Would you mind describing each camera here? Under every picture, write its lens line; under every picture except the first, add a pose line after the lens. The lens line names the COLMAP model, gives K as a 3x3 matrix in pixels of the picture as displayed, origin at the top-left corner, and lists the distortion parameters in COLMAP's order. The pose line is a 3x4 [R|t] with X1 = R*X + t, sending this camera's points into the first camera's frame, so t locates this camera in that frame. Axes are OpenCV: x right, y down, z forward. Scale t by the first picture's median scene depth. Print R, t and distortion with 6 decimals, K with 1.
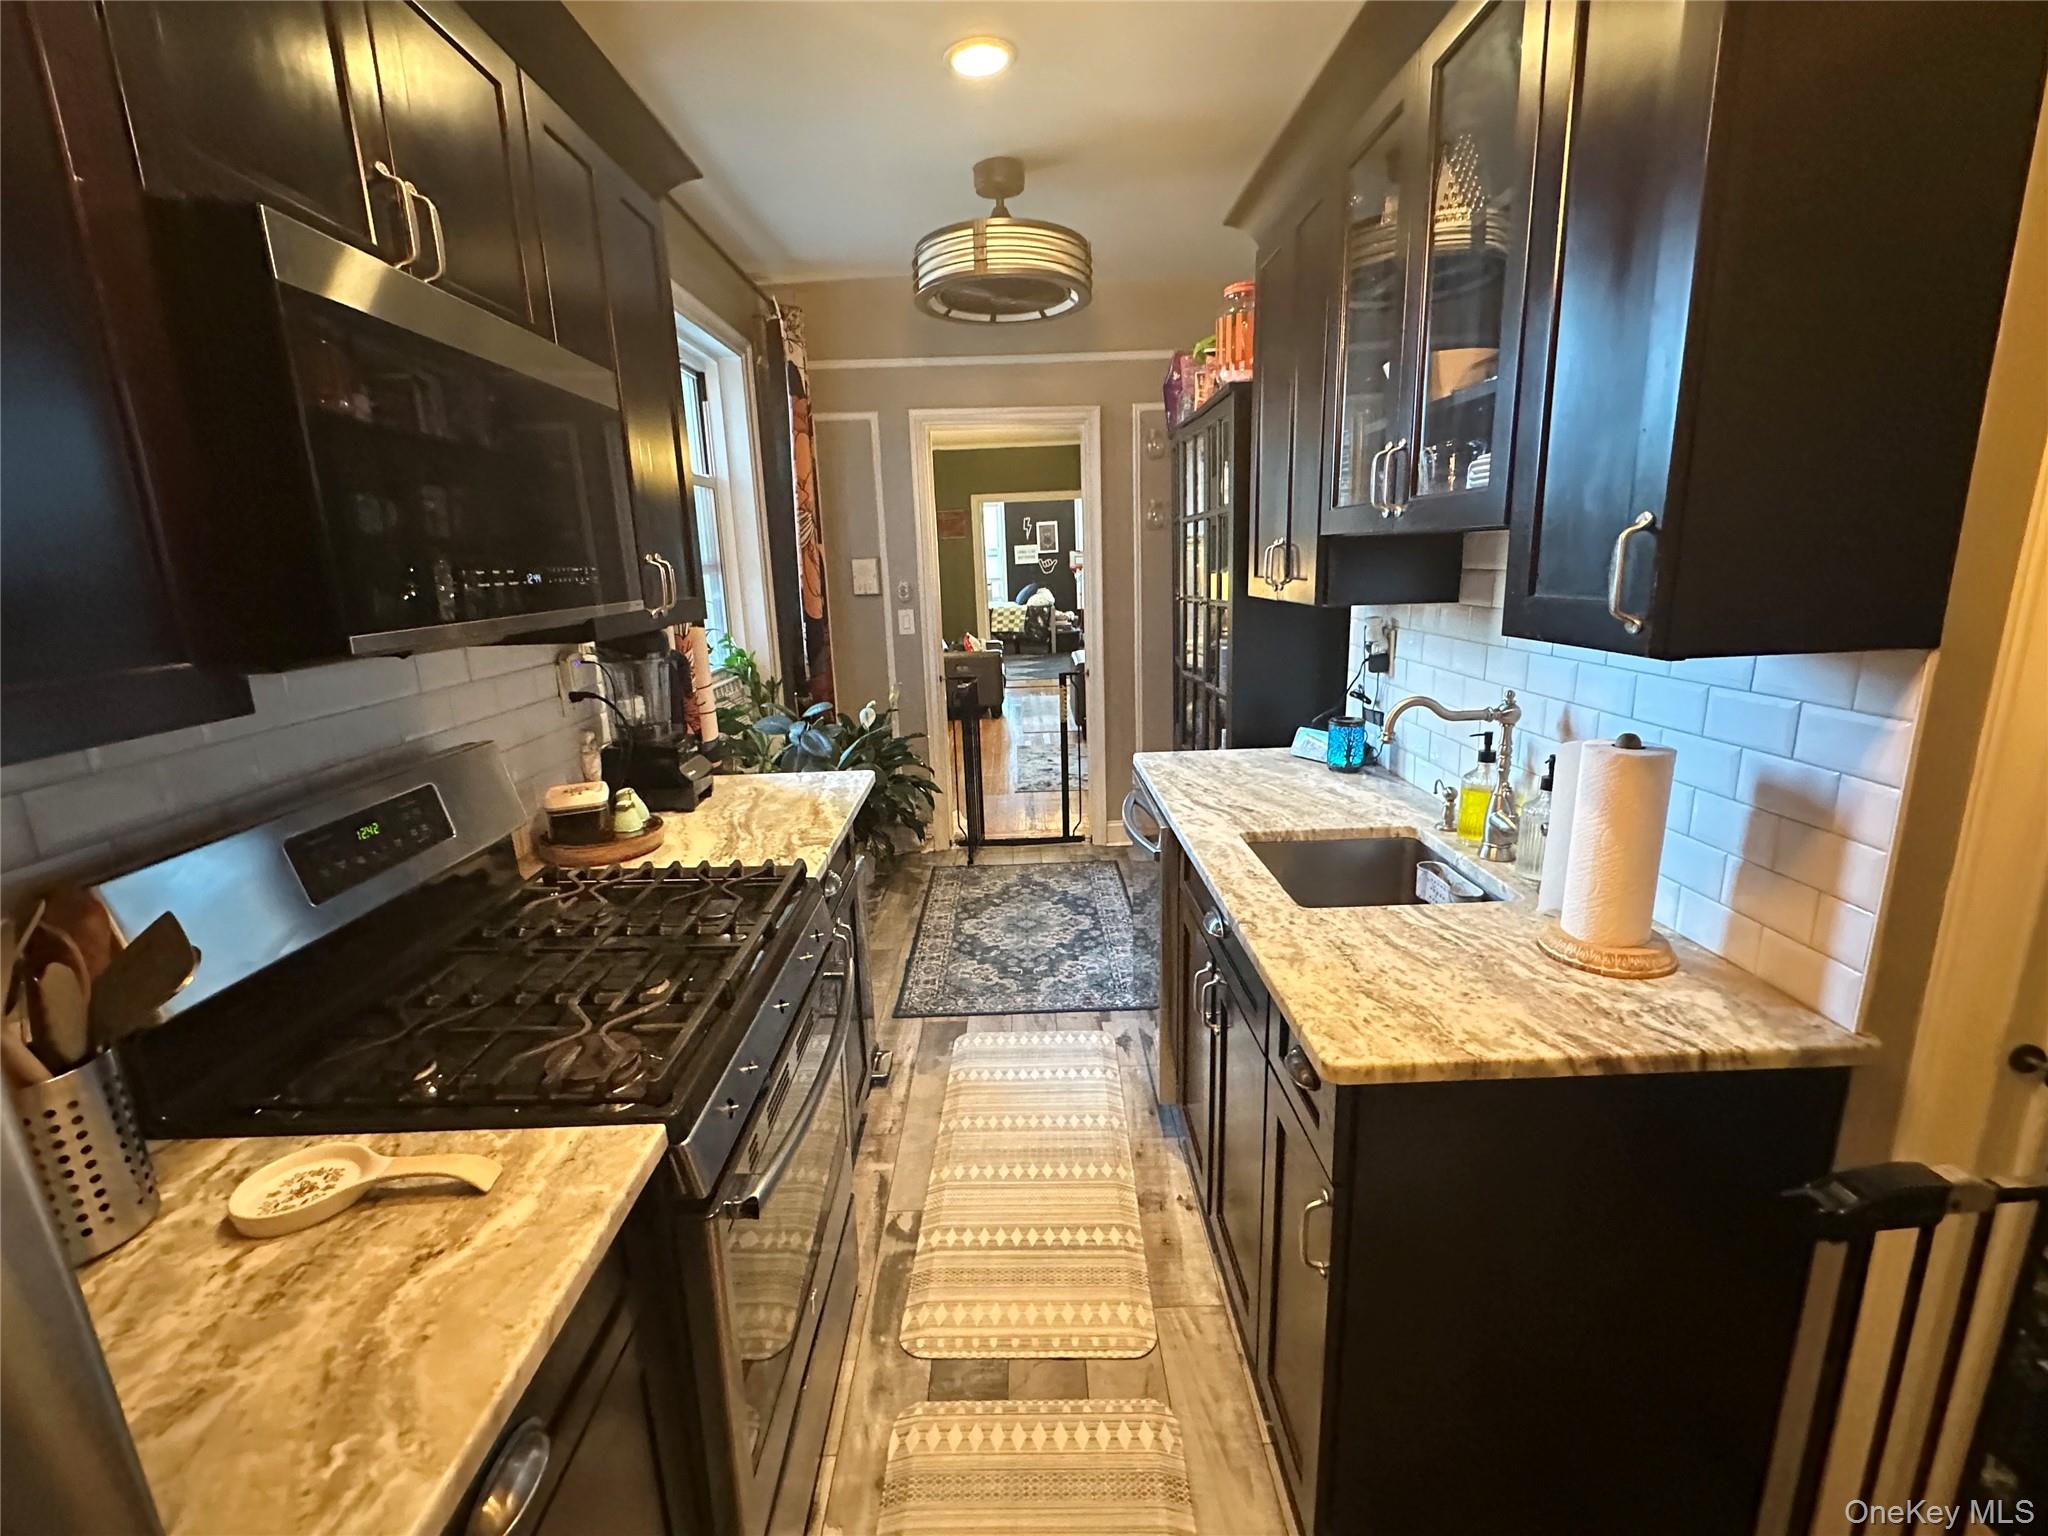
lens RADIAL K [[899.4, 0, 1018.9], [0, 899.4, 766.8], [0, 0, 1]] dist [-0.007460, 0.000702]
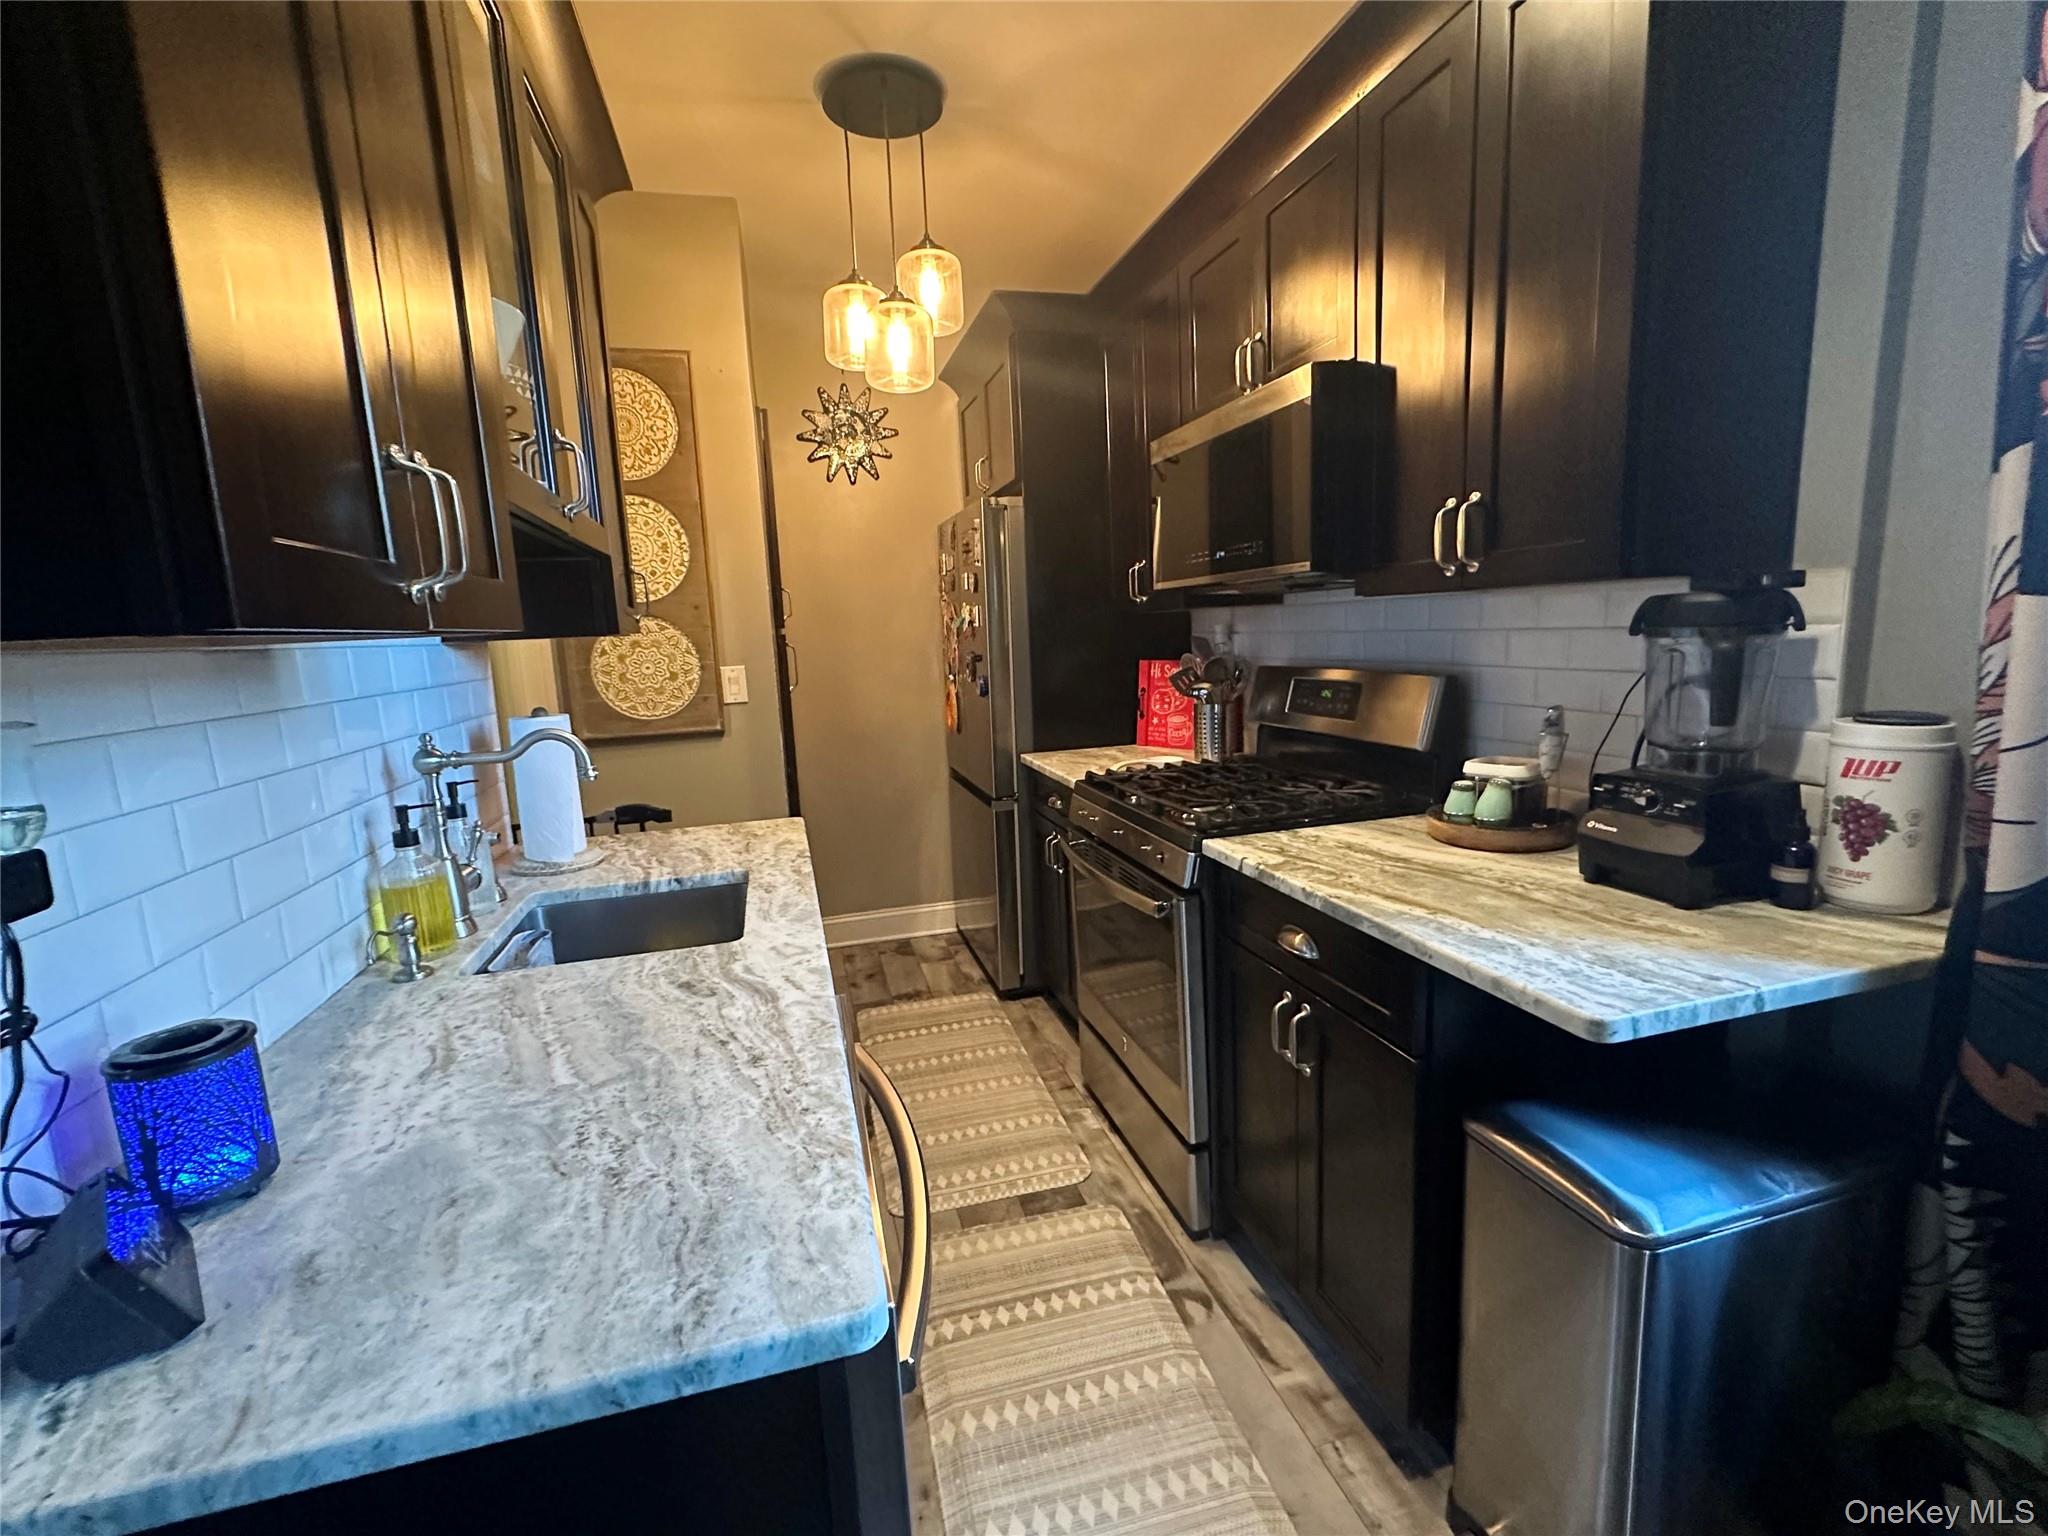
lens RADIAL K [[899.4, 0, 1019.3], [0, 899.4, 766.1], [0, 0, 1]] dist [-0.007460, 0.000702]
pose [[-0.964267, 0.116608, -0.237892, 0.142536], [0.019407, 0.926606, 0.375531, -0.235195], [0.264222, 0.357496, -0.895759, 1.246138]]
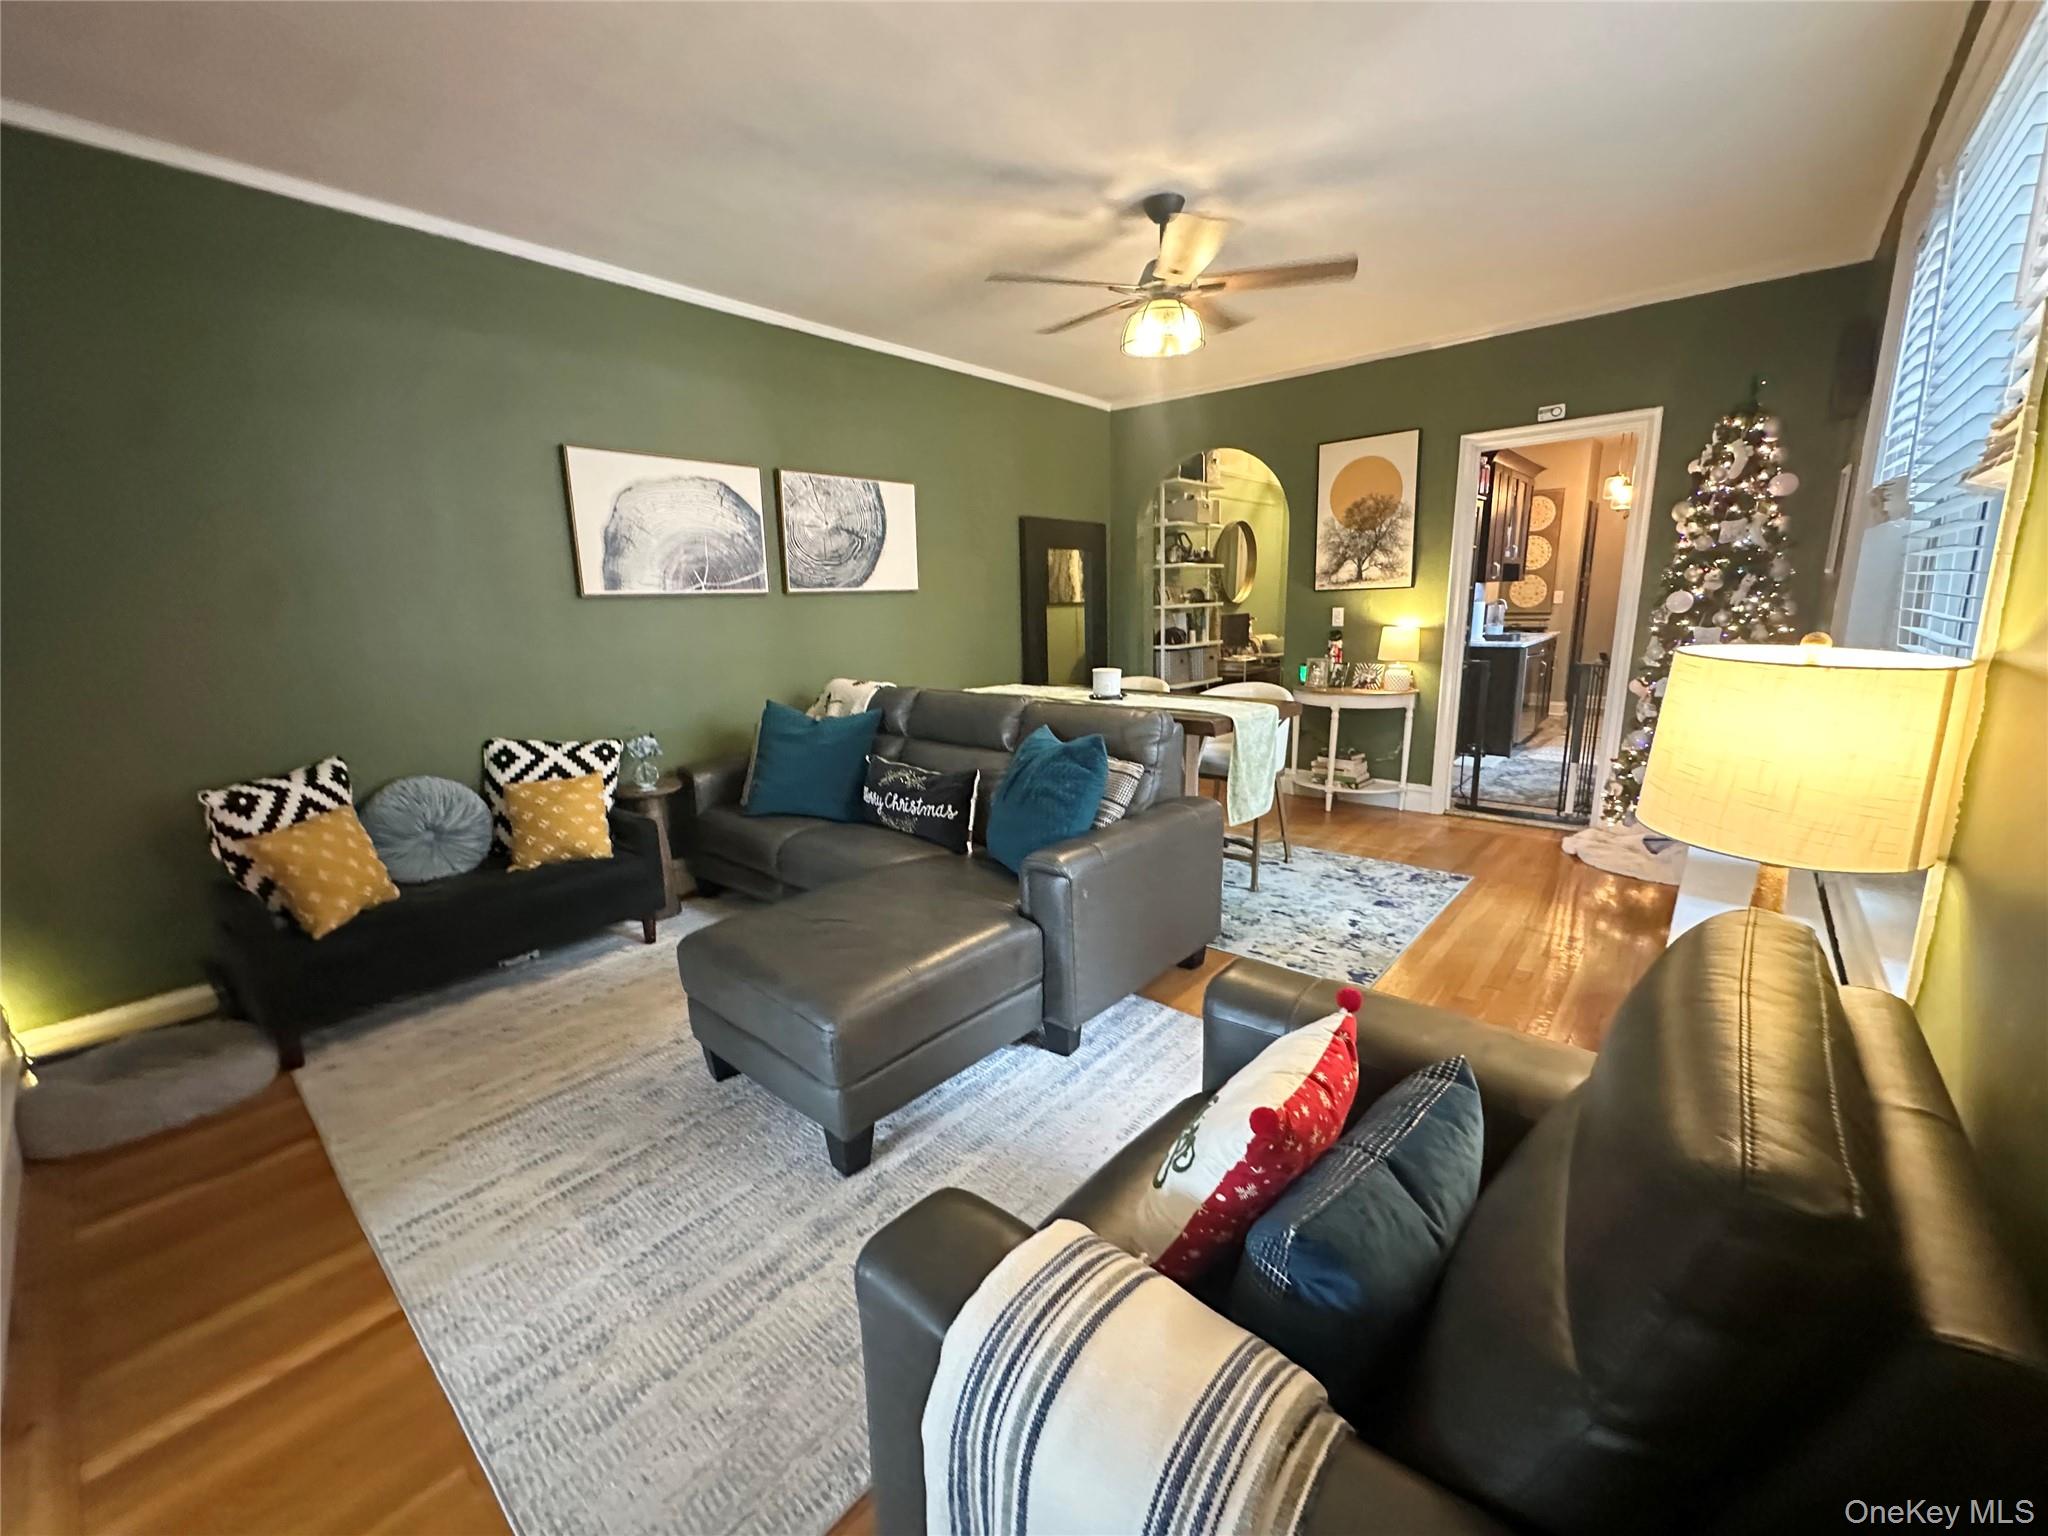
lens RADIAL K [[817.8, 0, 1026.9], [0, 817.8, 765.4], [0, 0, 1]] dist [-0.000607, -0.000068]
pose [[-0.758518, -0.084214, 0.646188, -0.068117], [0.196832, 0.915690, 0.350385, -0.497762], [-0.621215, 0.392963, -0.677991, 2.363838]]
